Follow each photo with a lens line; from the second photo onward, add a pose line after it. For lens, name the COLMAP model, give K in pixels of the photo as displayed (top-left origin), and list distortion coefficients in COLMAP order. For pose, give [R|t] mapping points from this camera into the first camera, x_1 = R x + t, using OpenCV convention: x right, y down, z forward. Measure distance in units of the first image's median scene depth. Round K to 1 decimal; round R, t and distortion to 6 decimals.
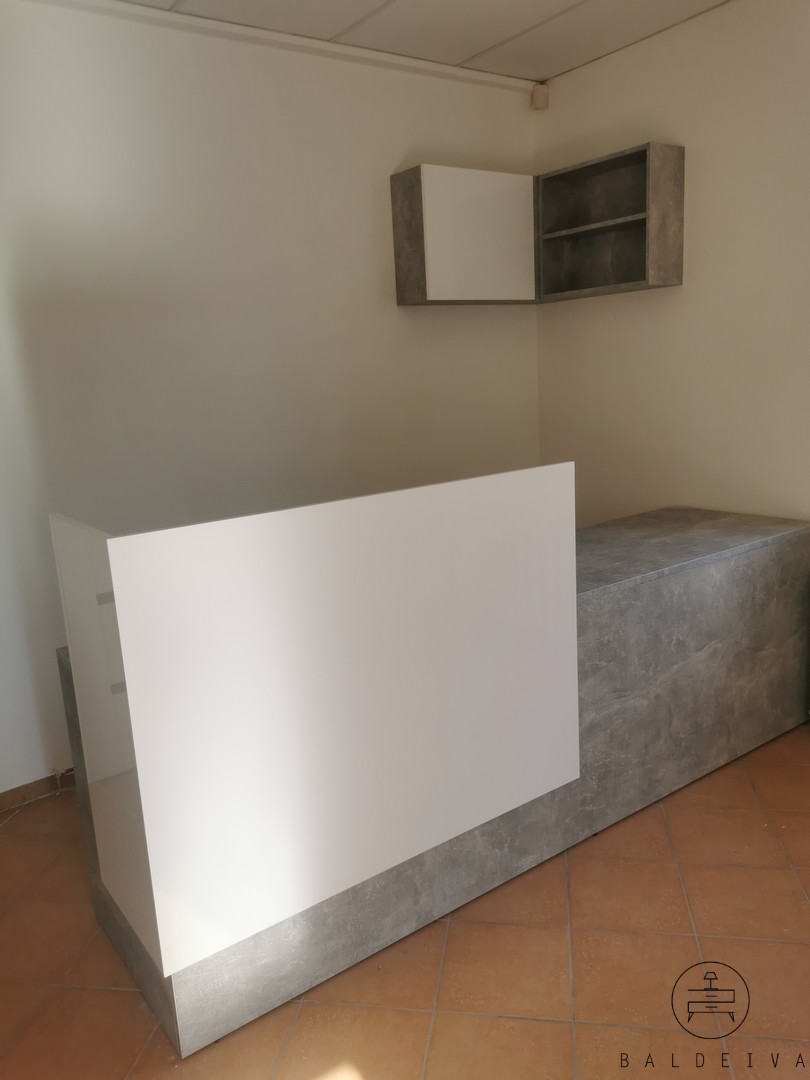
lens RADIAL K [[838.5, 0, 405.0], [0, 838.5, 540.0], [0, 0, 1]] dist [0.023775, -0.007776]
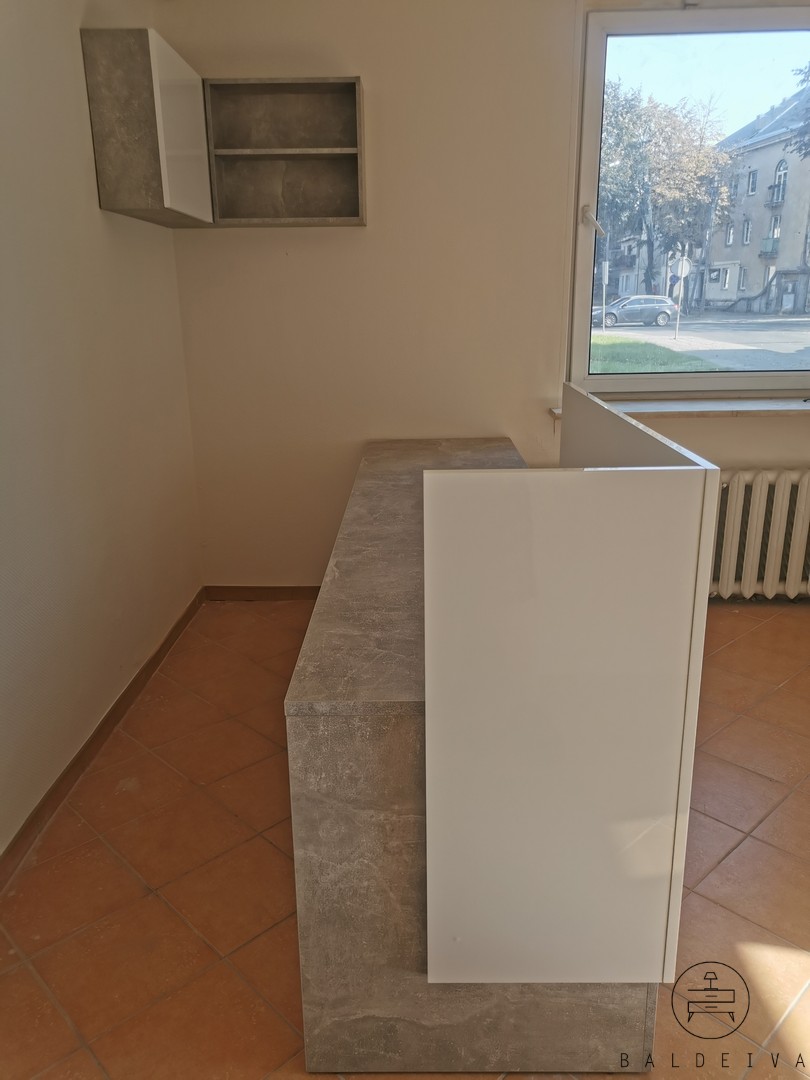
lens RADIAL K [[838.5, 0, 405.0], [0, 838.5, 540.0], [0, 0, 1]] dist [0.023775, -0.007776]
pose [[0.598707, -0.172377, 0.782200, -0.671149], [0.144378, 0.983797, 0.106295, -0.027332], [-0.787848, 0.049293, 0.613893, 0.425661]]
